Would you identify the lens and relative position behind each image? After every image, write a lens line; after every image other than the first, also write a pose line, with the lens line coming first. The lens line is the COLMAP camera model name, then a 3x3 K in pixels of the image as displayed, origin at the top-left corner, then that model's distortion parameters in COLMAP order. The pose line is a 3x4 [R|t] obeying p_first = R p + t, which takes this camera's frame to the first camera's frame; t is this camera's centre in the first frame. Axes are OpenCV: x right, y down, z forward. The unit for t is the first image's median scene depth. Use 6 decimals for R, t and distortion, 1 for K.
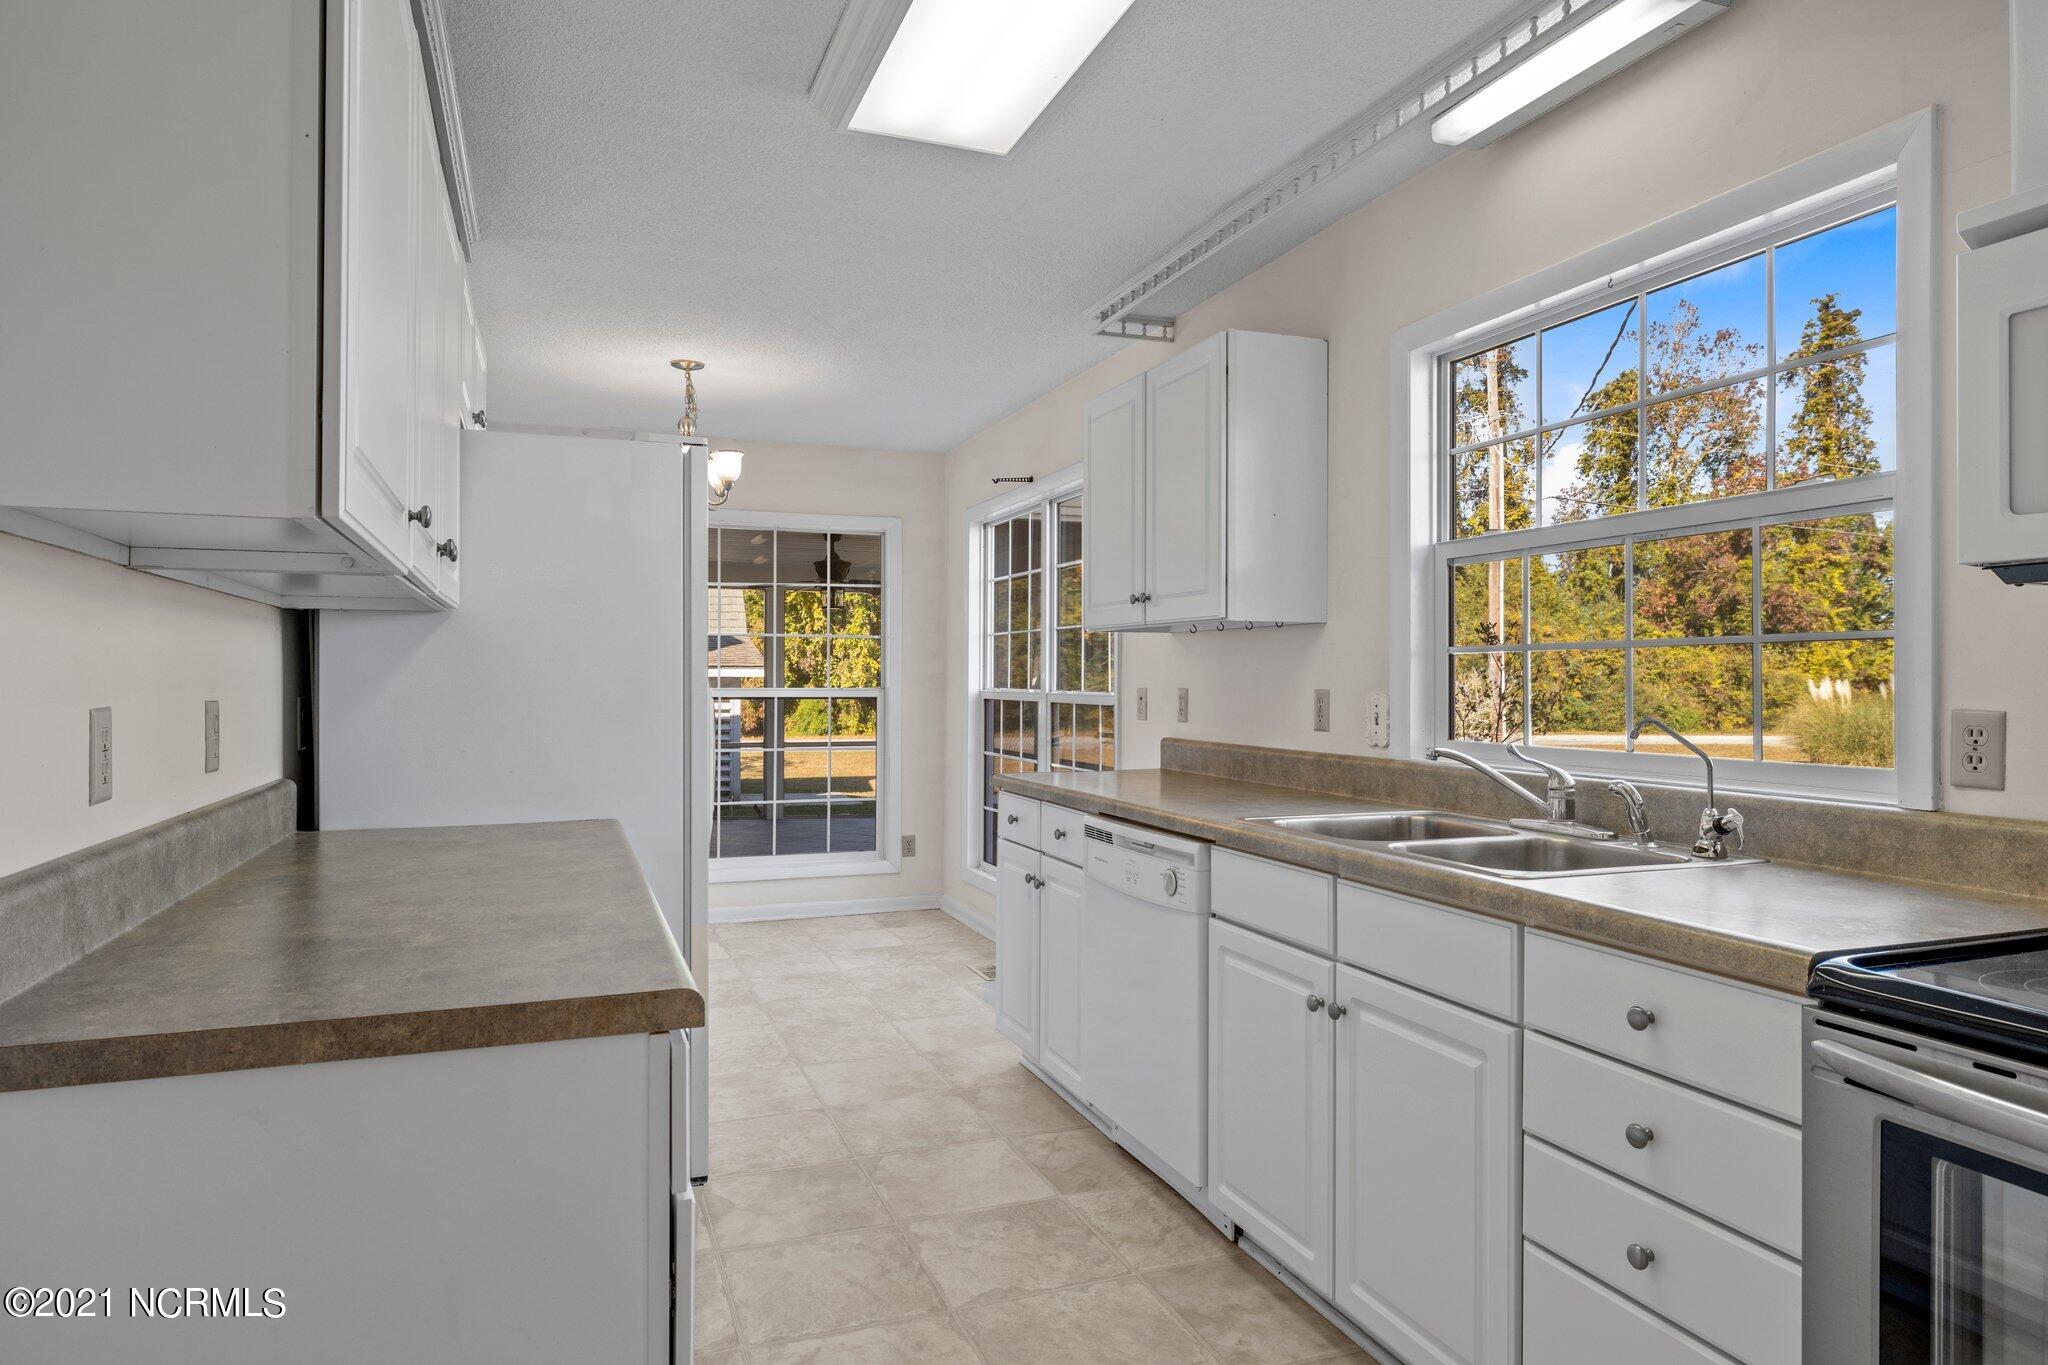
lens RADIAL K [[1202.8, 0, 1024.0], [0, 1202.8, 682.5], [0, 0, 1]] dist [0.001333, -0.001024]
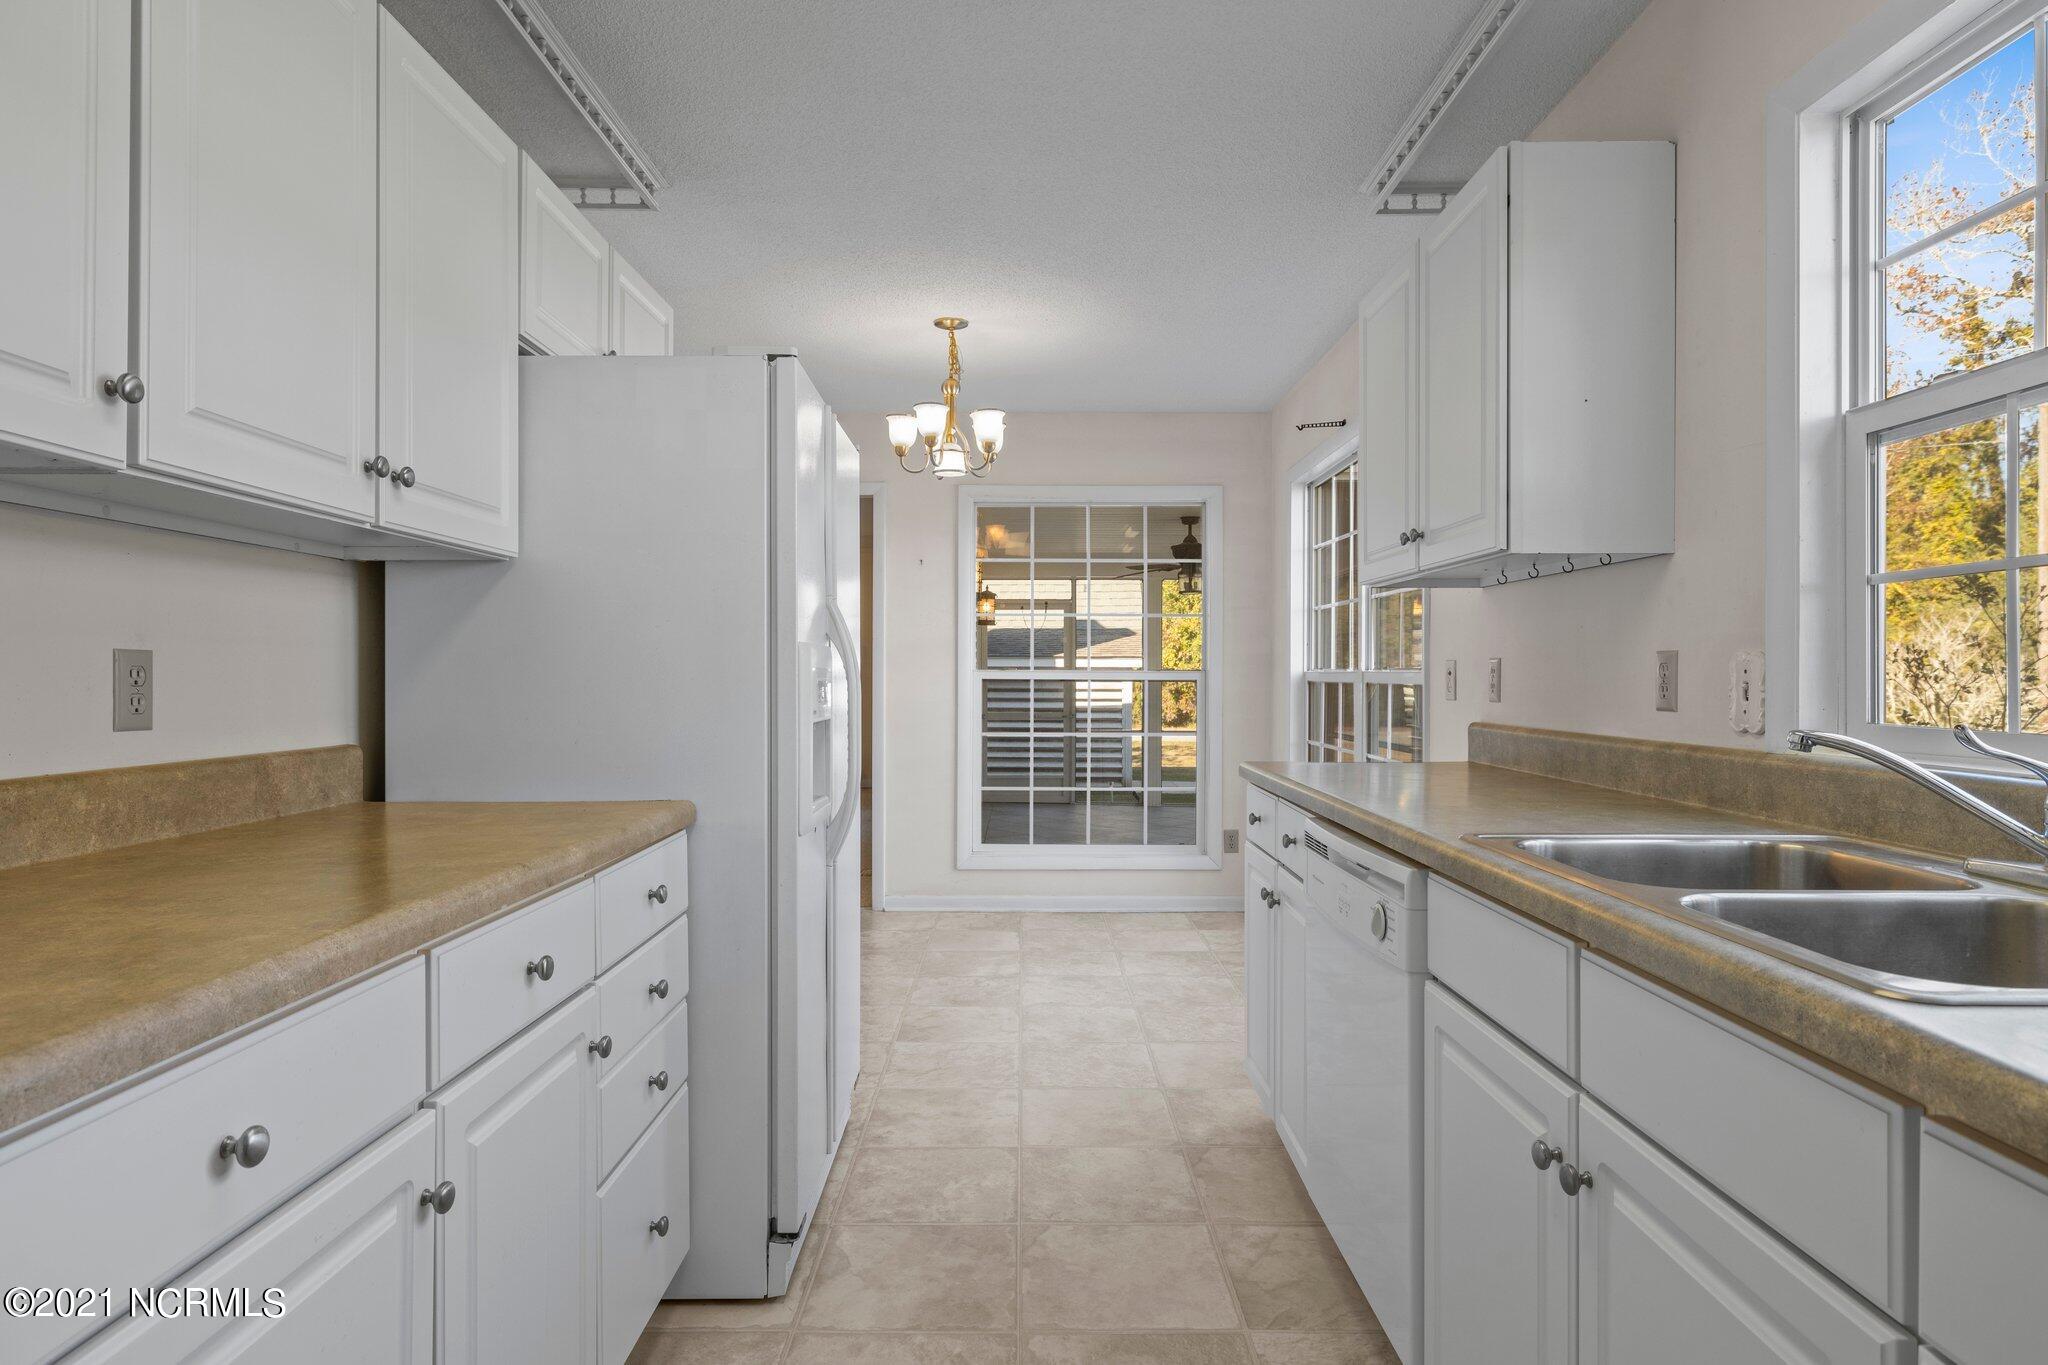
lens RADIAL K [[1145.7, 0, 1030.1], [0, 1145.7, 679.0], [0, 0, 1]] dist [0.001874, -0.000479]
pose [[0.937558, -0.000013, -0.347829, 0.137529], [0.000539, 0.999999, 0.001415, 0.021535], [0.347829, -0.001514, 0.937557, 0.262793]]
